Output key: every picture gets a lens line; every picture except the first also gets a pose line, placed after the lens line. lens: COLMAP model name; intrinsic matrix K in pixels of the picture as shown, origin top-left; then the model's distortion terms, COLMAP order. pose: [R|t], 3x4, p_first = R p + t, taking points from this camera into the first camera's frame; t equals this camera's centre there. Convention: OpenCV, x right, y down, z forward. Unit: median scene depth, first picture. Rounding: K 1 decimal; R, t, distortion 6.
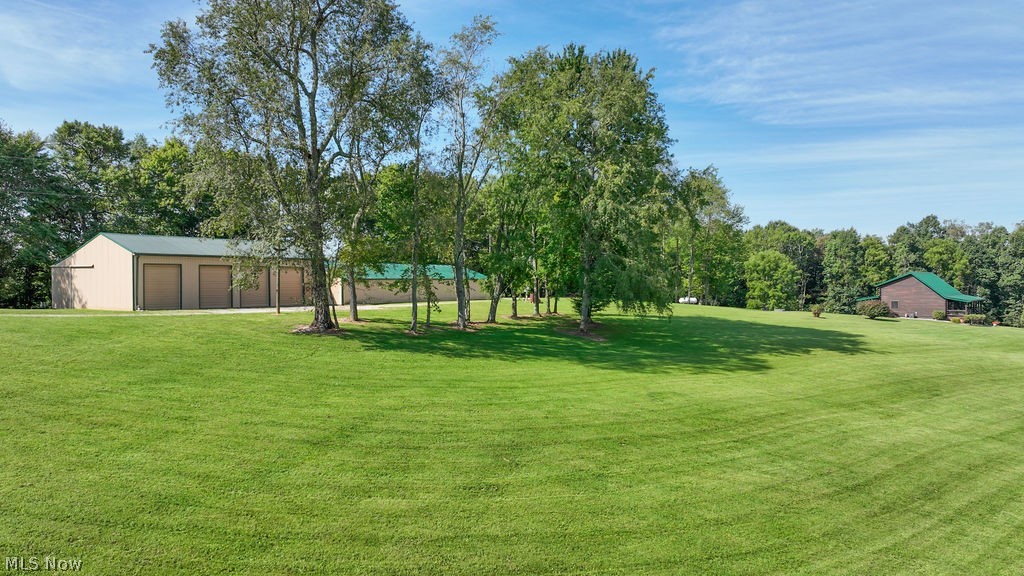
lens RADIAL K [[720.6, 0, 512.0], [0, 720.6, 288.0], [0, 0, 1]] dist [0.008610, 0.008854]
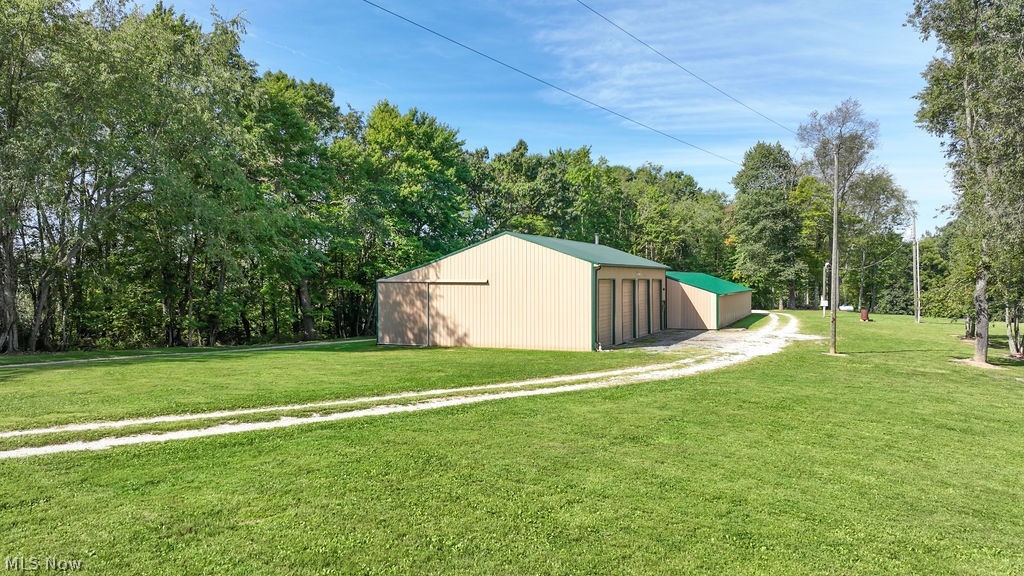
lens RADIAL K [[720.6, 0, 512.0], [0, 720.6, 288.0], [0, 0, 1]] dist [0.008610, 0.008854]
pose [[0.983490, -0.002331, 0.180946, -0.580836], [0.001845, 0.999994, 0.002850, -0.022487], [-0.180951, -0.002469, 0.983489, 0.290489]]
